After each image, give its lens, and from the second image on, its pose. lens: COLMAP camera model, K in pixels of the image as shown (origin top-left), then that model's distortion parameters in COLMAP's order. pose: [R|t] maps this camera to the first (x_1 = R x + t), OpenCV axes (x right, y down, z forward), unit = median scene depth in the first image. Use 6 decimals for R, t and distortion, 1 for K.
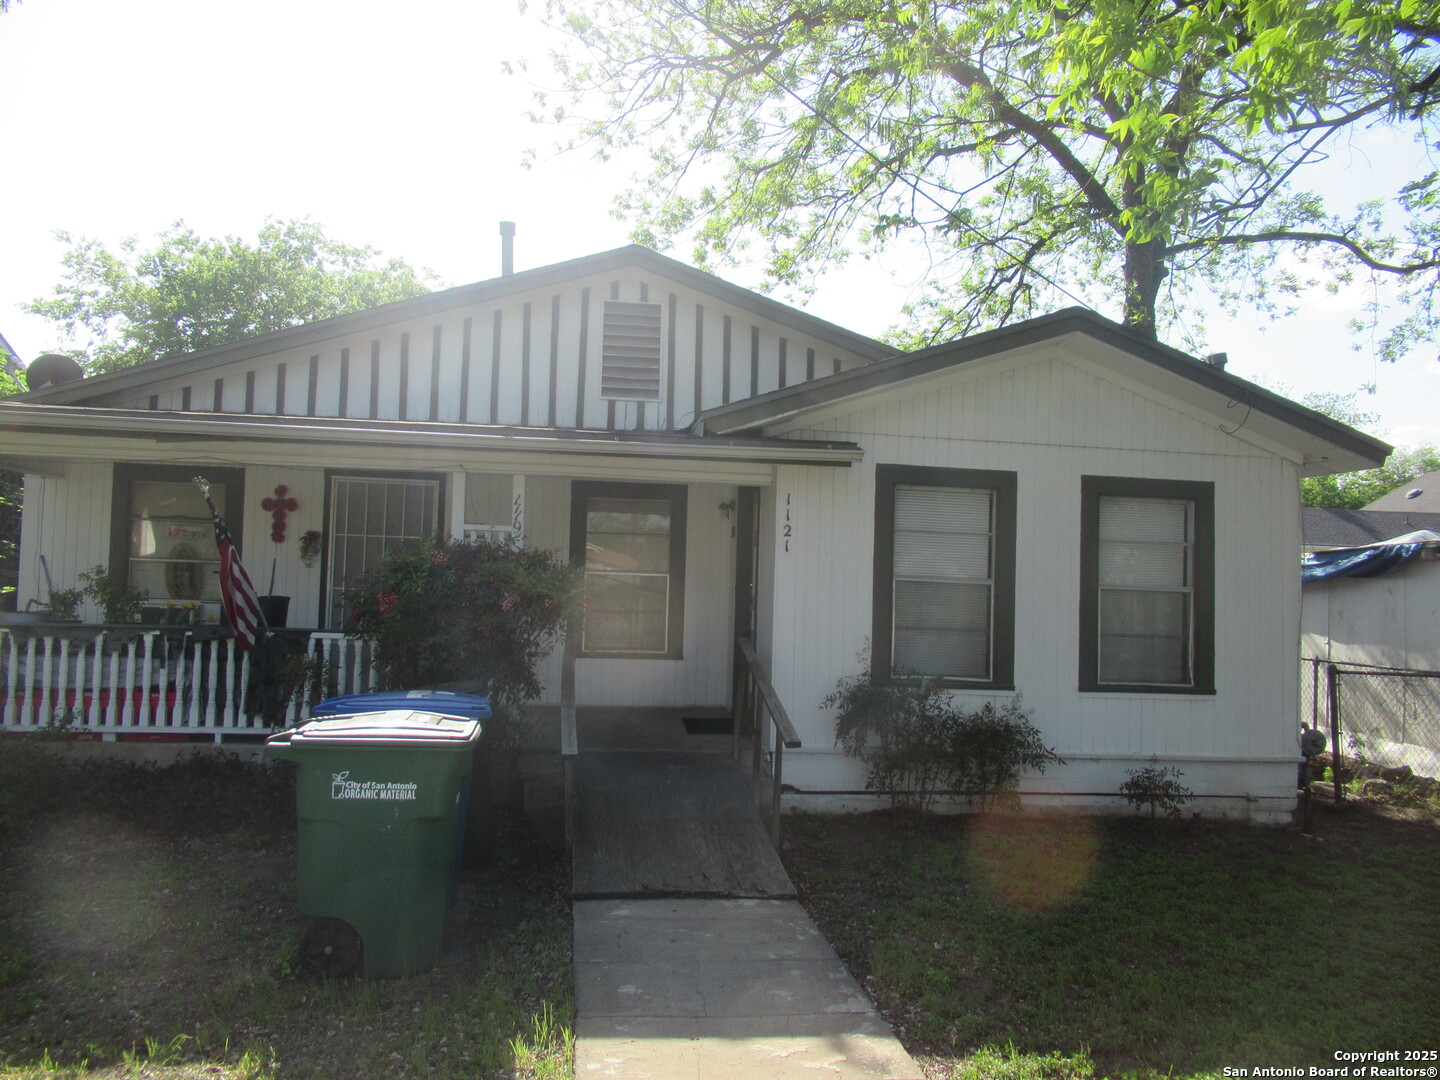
lens RADIAL K [[1125.2, 0, 720.0], [0, 1125.2, 540.0], [0, 0, 1]] dist [0.052479, -0.097269]
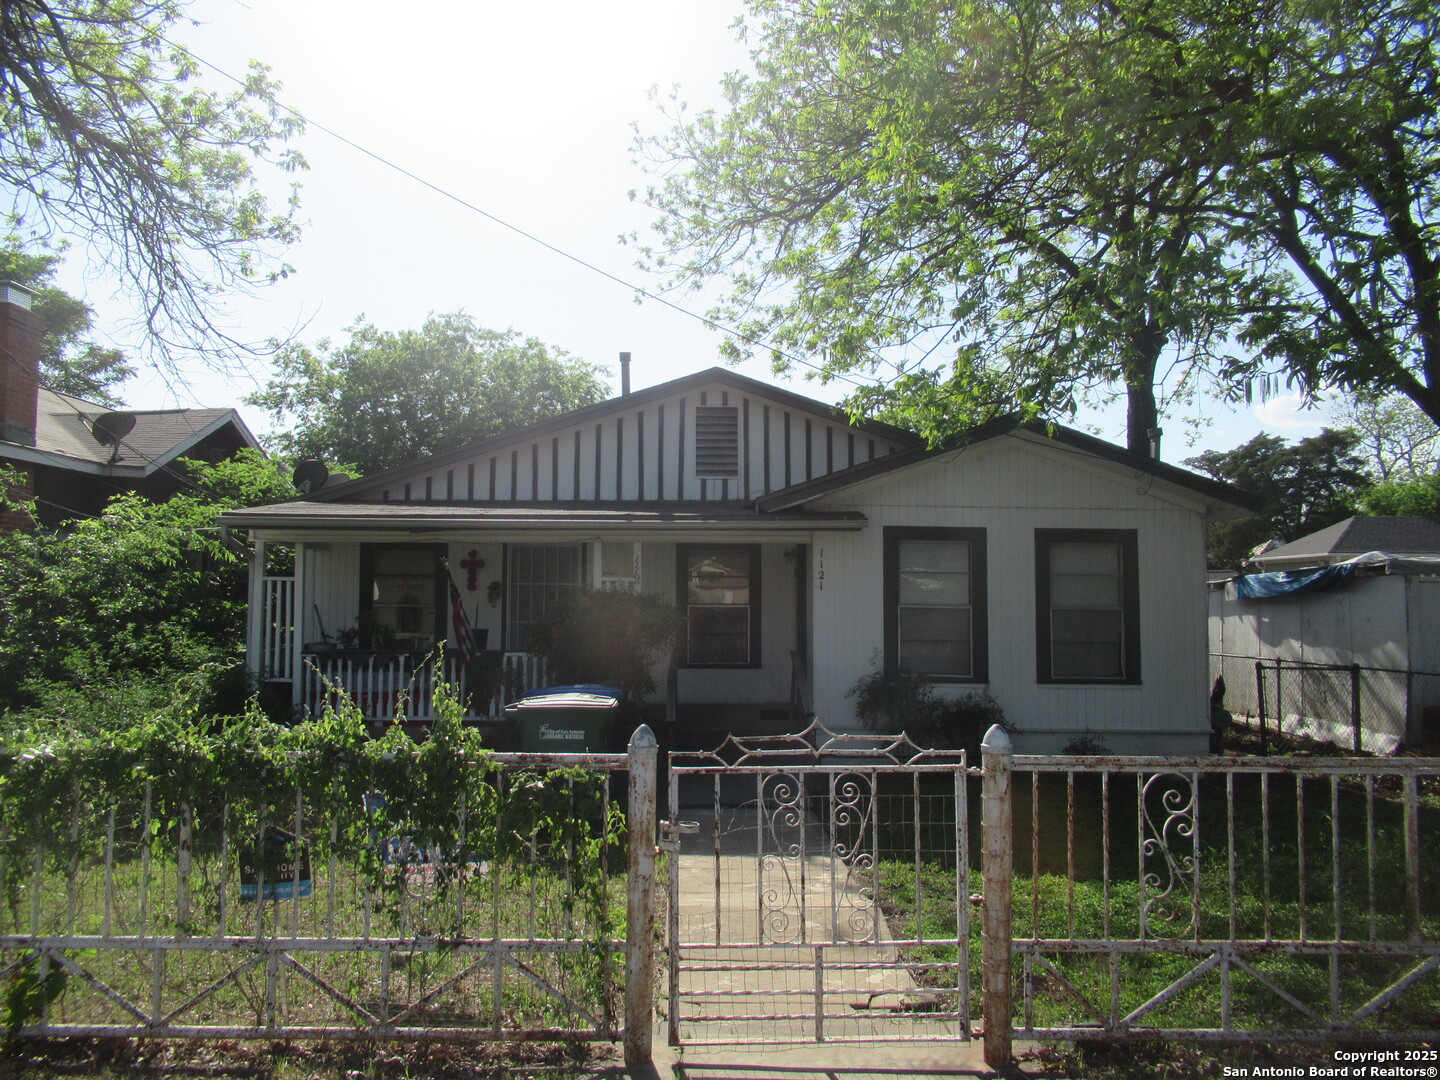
lens RADIAL K [[1027.6, 0, 720.0], [0, 1027.6, 540.0], [0, 0, 1]] dist [0.004217, 0.000142]
pose [[0.994428, -0.032586, -0.100251, 0.047930], [0.029843, 0.999141, -0.028742, -0.014618], [0.101102, 0.025590, 0.994547, -0.243120]]
